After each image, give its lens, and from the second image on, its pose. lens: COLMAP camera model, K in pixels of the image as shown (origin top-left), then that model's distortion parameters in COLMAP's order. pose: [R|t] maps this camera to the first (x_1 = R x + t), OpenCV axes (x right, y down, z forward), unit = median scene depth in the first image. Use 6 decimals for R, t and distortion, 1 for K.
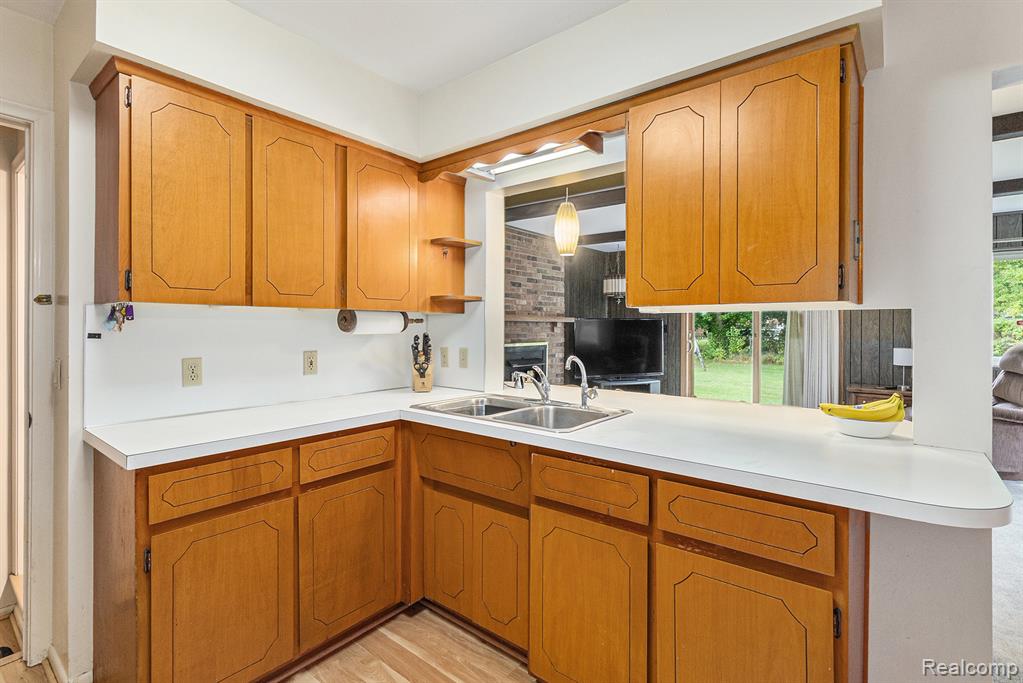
lens RADIAL K [[481.3, 0, 507.9], [0, 481.3, 327.9], [0, 0, 1]] dist [0.001480, -0.000038]
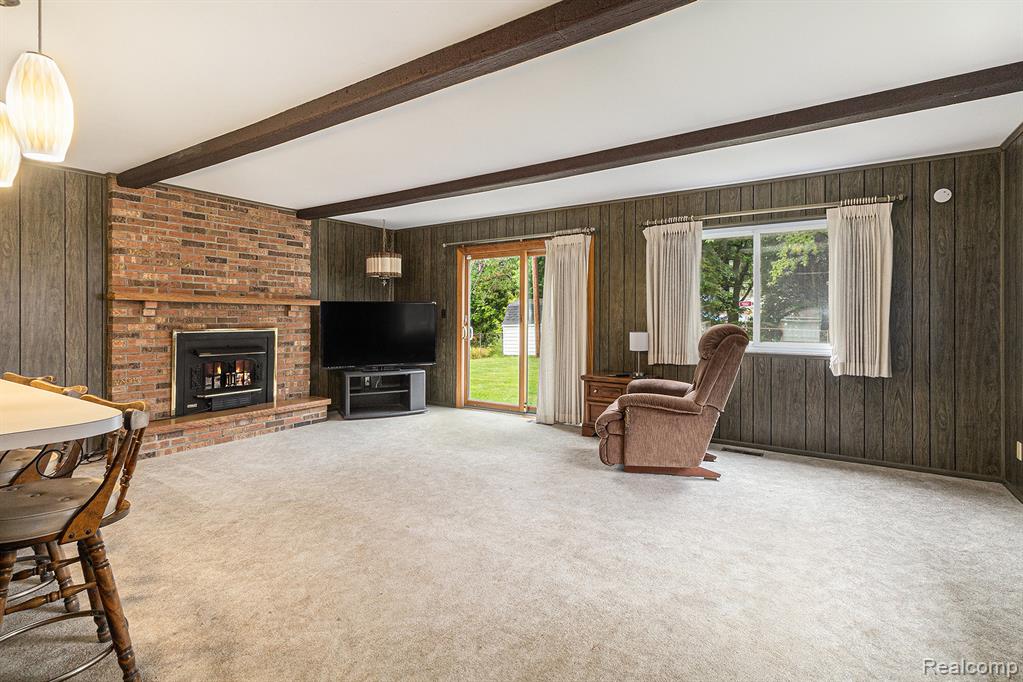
lens RADIAL K [[488.9, 0, 512.1], [0, 488.9, 317.1], [0, 0, 1]] dist [0.000772, 0.000103]
pose [[0.995598, -0.001307, 0.093717, 0.974780], [0.001788, 0.999986, -0.005047, 0.034875], [-0.093709, 0.005193, 0.995586, 0.180112]]
